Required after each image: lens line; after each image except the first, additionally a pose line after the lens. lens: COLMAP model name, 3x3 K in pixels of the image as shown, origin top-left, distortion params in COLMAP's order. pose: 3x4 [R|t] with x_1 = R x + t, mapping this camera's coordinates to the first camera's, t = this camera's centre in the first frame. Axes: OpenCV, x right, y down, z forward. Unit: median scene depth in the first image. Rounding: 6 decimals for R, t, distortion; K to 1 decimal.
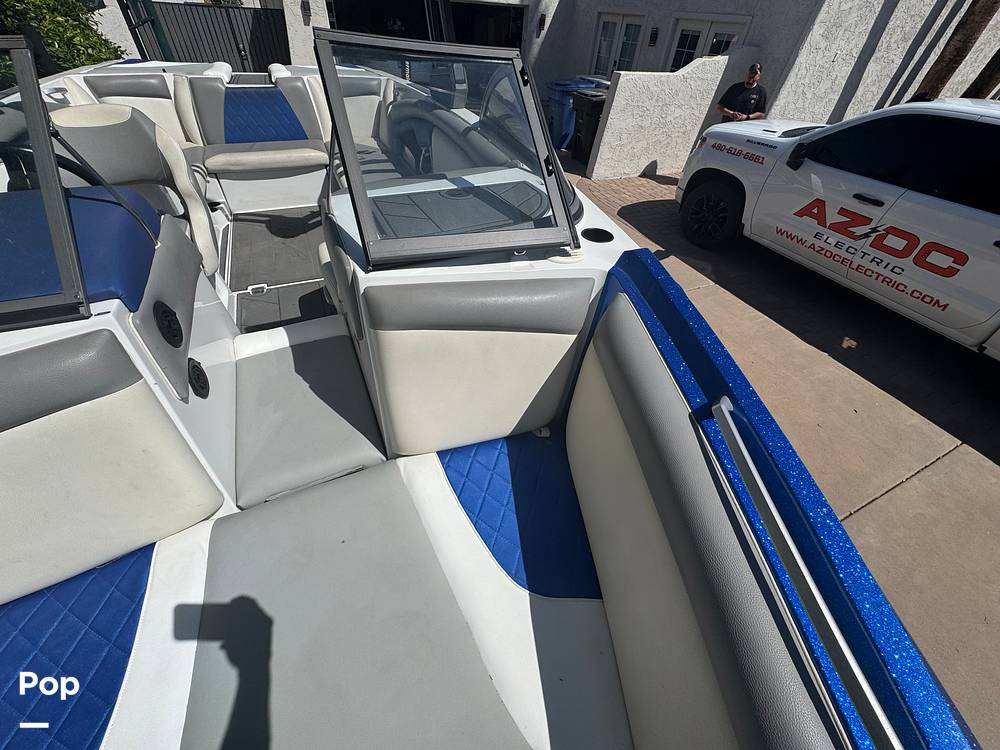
lens RADIAL K [[399.4, 0, 499.0], [0, 399.4, 372.6], [0, 0, 1]] dist [-0.002996, 0.000109]
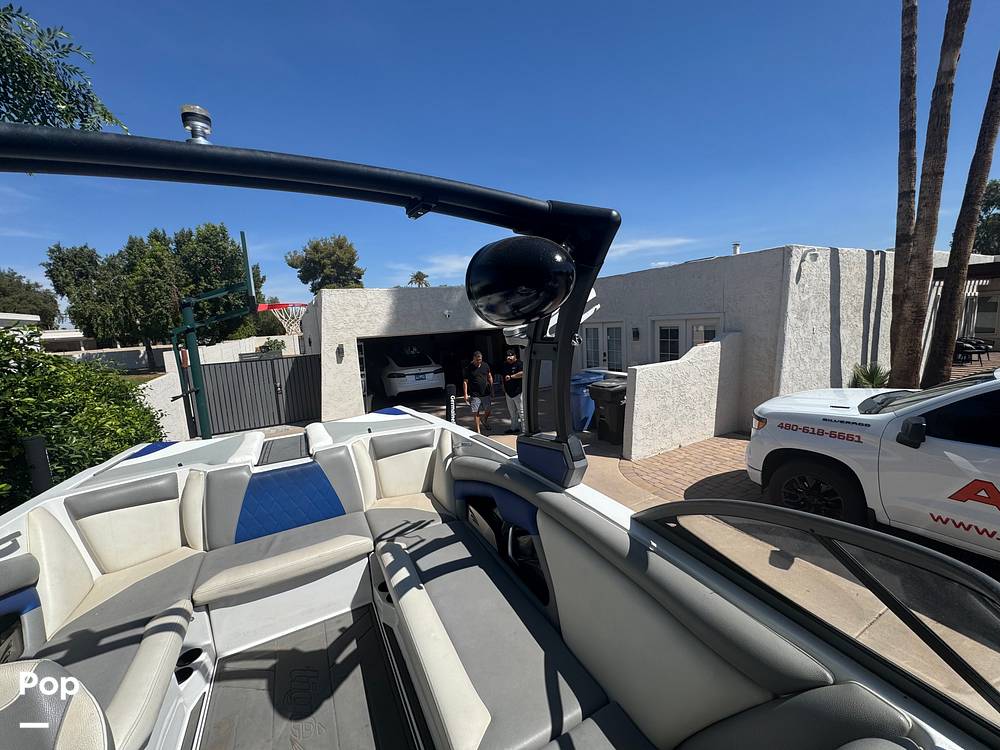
lens RADIAL K [[399.4, 0, 499.0], [0, 399.4, 372.6], [0, 0, 1]] dist [-0.002996, 0.000109]
pose [[0.991217, -0.126955, 0.037018, -0.194185], [0.125090, 0.809313, -0.573903, -0.357912], [0.042901, 0.573493, 0.818086, 0.243909]]
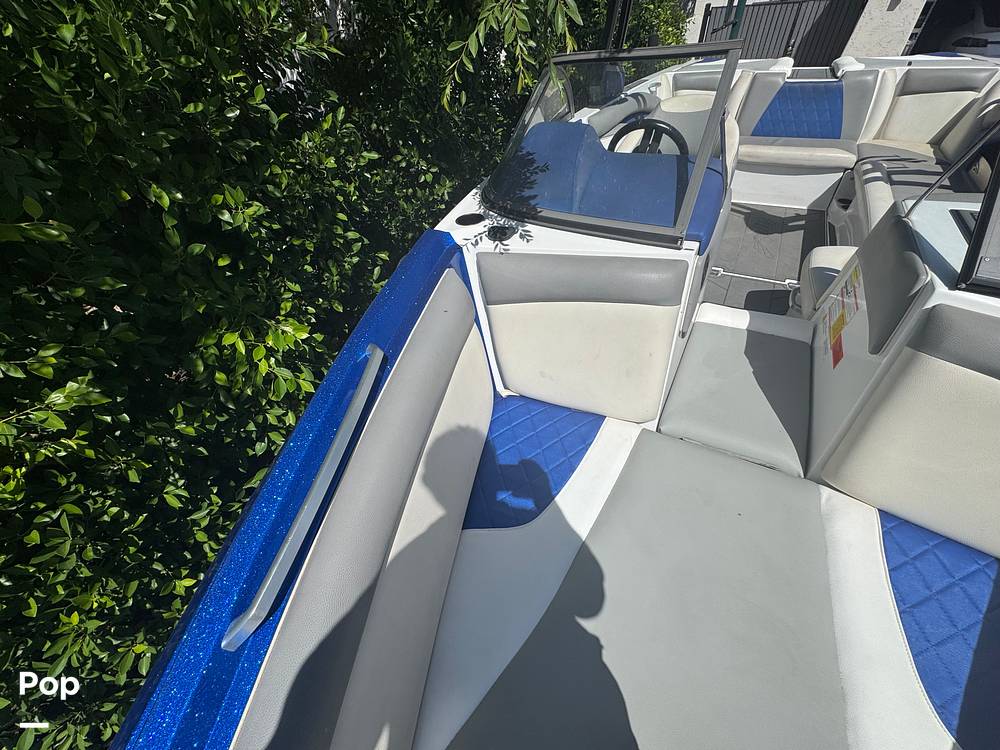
lens RADIAL K [[399.4, 0, 499.0], [0, 399.4, 372.6], [0, 0, 1]] dist [-0.002996, 0.000109]
pose [[0.575602, 0.472490, -0.667409, -0.074013], [-0.469044, 0.859330, 0.203836, 0.059946], [0.669836, 0.195716, 0.716251, -0.076692]]
